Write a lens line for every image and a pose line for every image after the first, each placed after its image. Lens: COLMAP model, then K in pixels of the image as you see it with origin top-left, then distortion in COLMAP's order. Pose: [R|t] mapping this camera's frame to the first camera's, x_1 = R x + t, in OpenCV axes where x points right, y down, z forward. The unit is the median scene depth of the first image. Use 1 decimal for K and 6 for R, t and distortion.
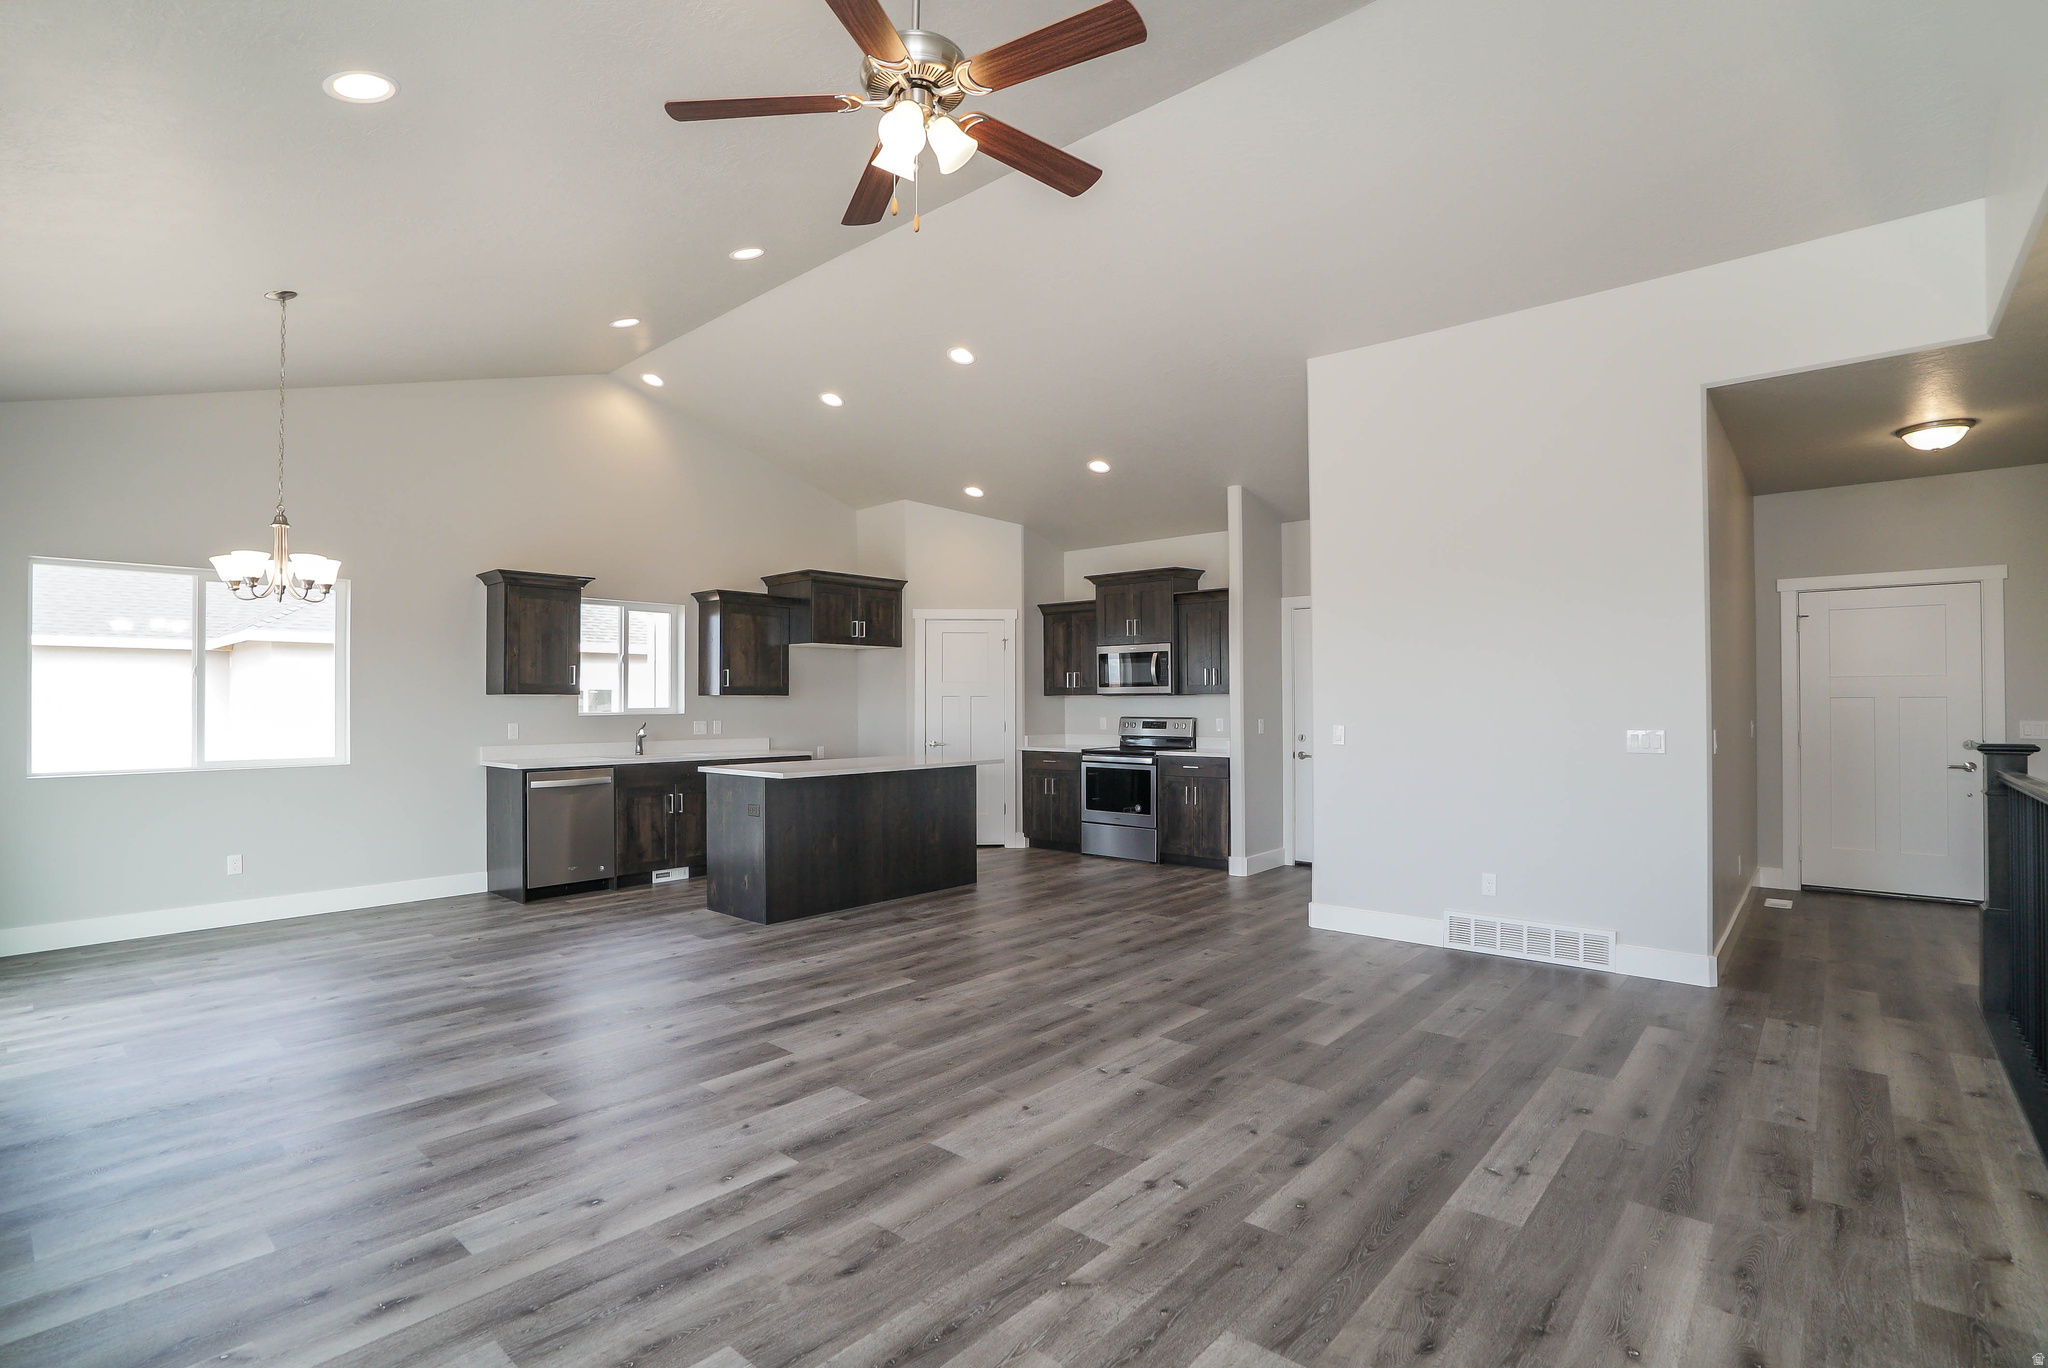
lens RADIAL K [[965.7, 0, 1012.5], [0, 965.7, 689.9], [0, 0, 1]] dist [-0.055010, 0.021898]
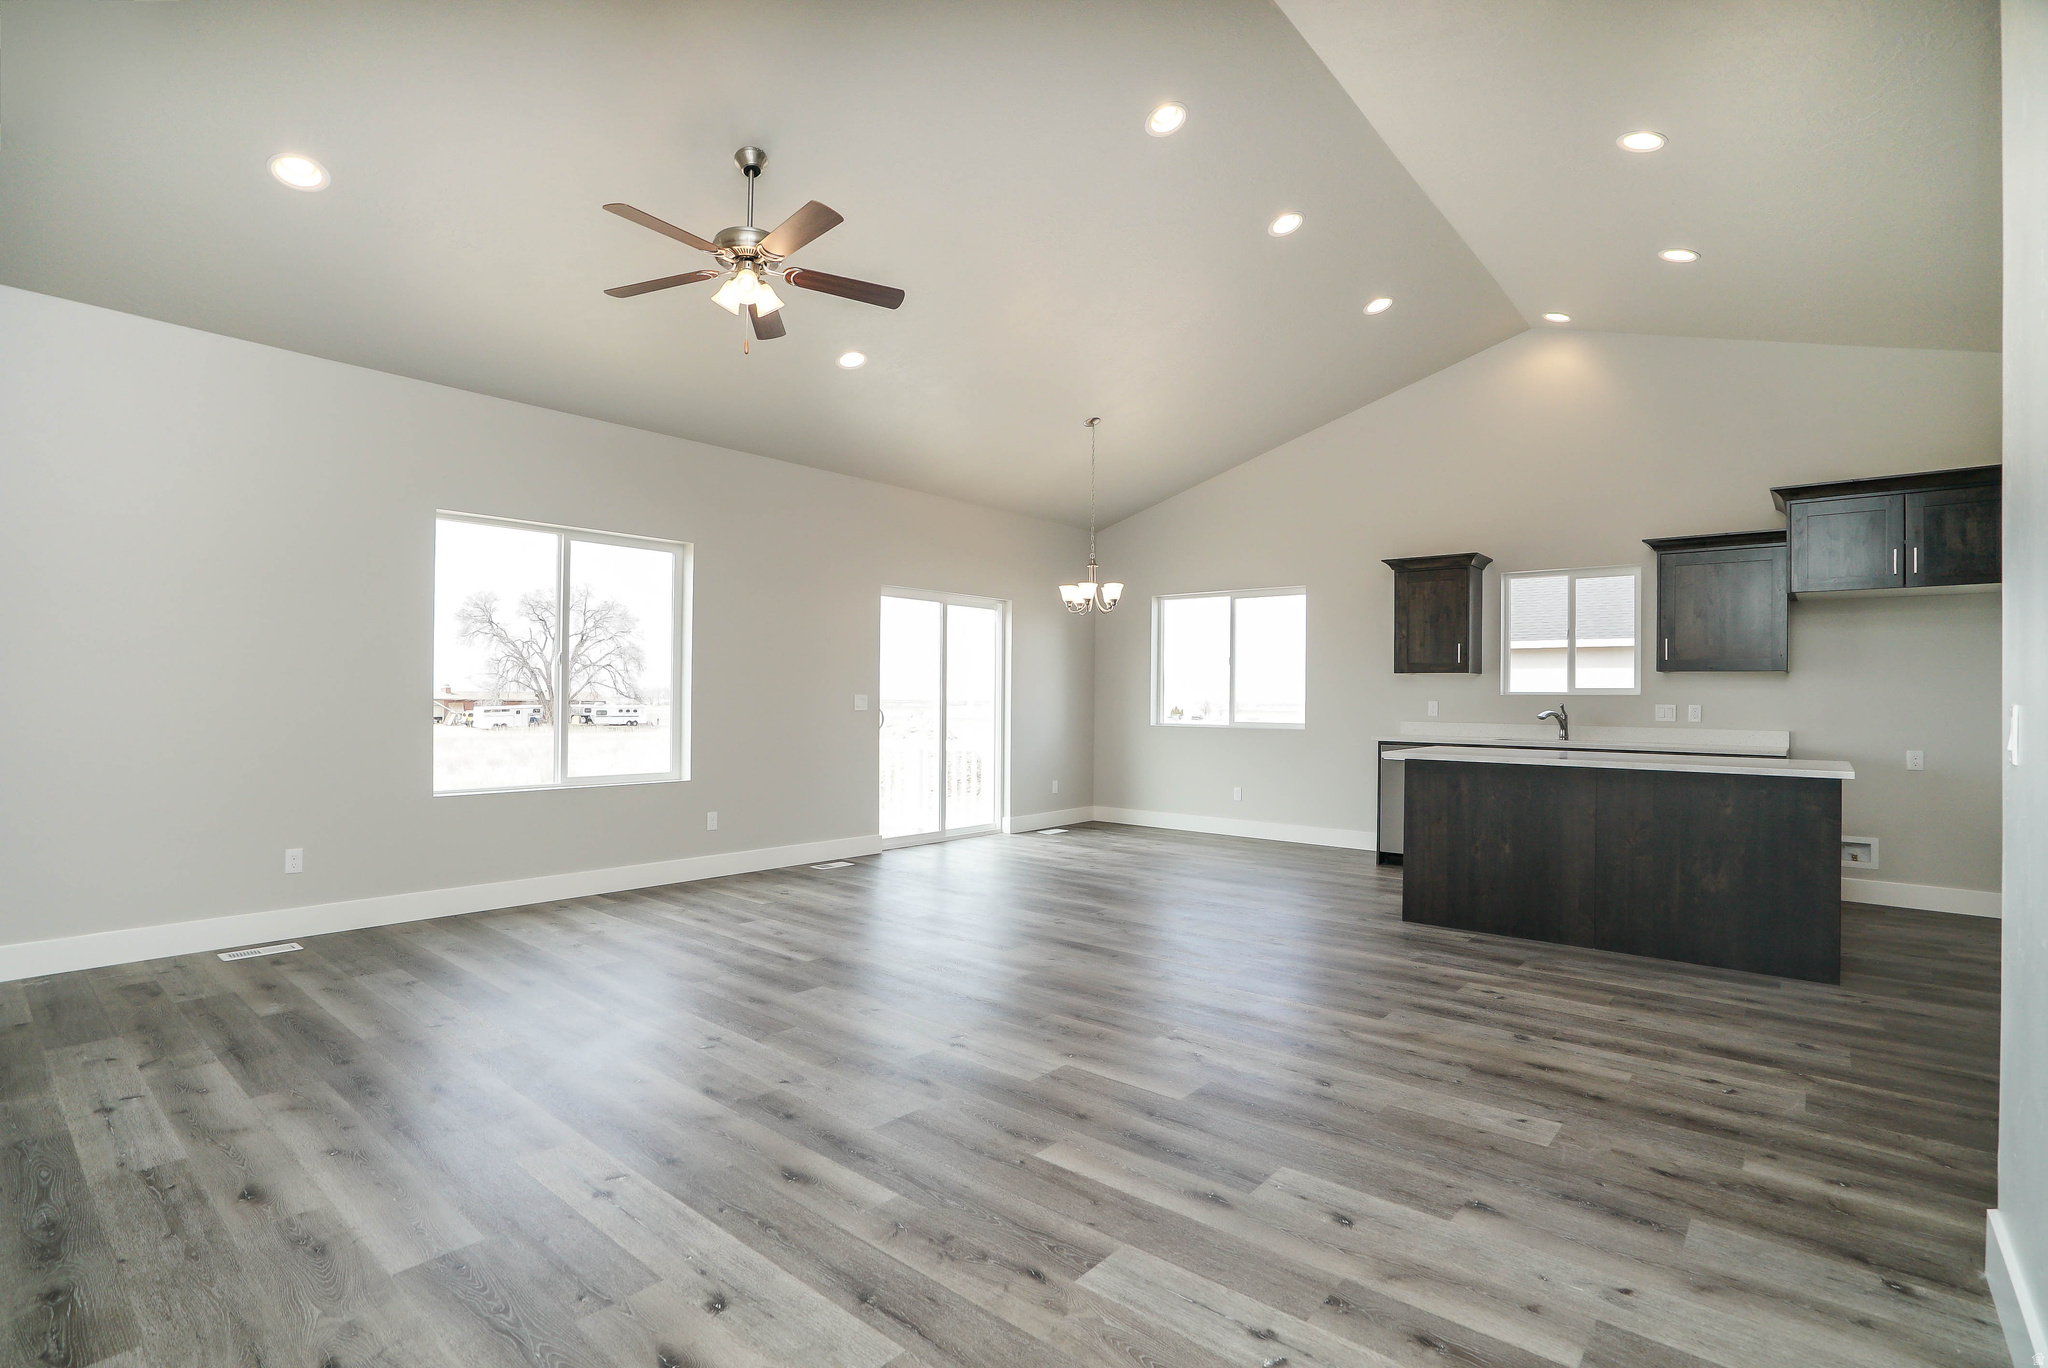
lens RADIAL K [[965.7, 0, 1012.5], [0, 965.7, 689.9], [0, 0, 1]] dist [-0.055010, 0.021898]
pose [[0.017225, -0.005838, -0.999835, 0.518923], [0.004549, 0.999973, -0.005761, 0.025422], [0.999841, -0.004449, 0.017251, 0.504864]]
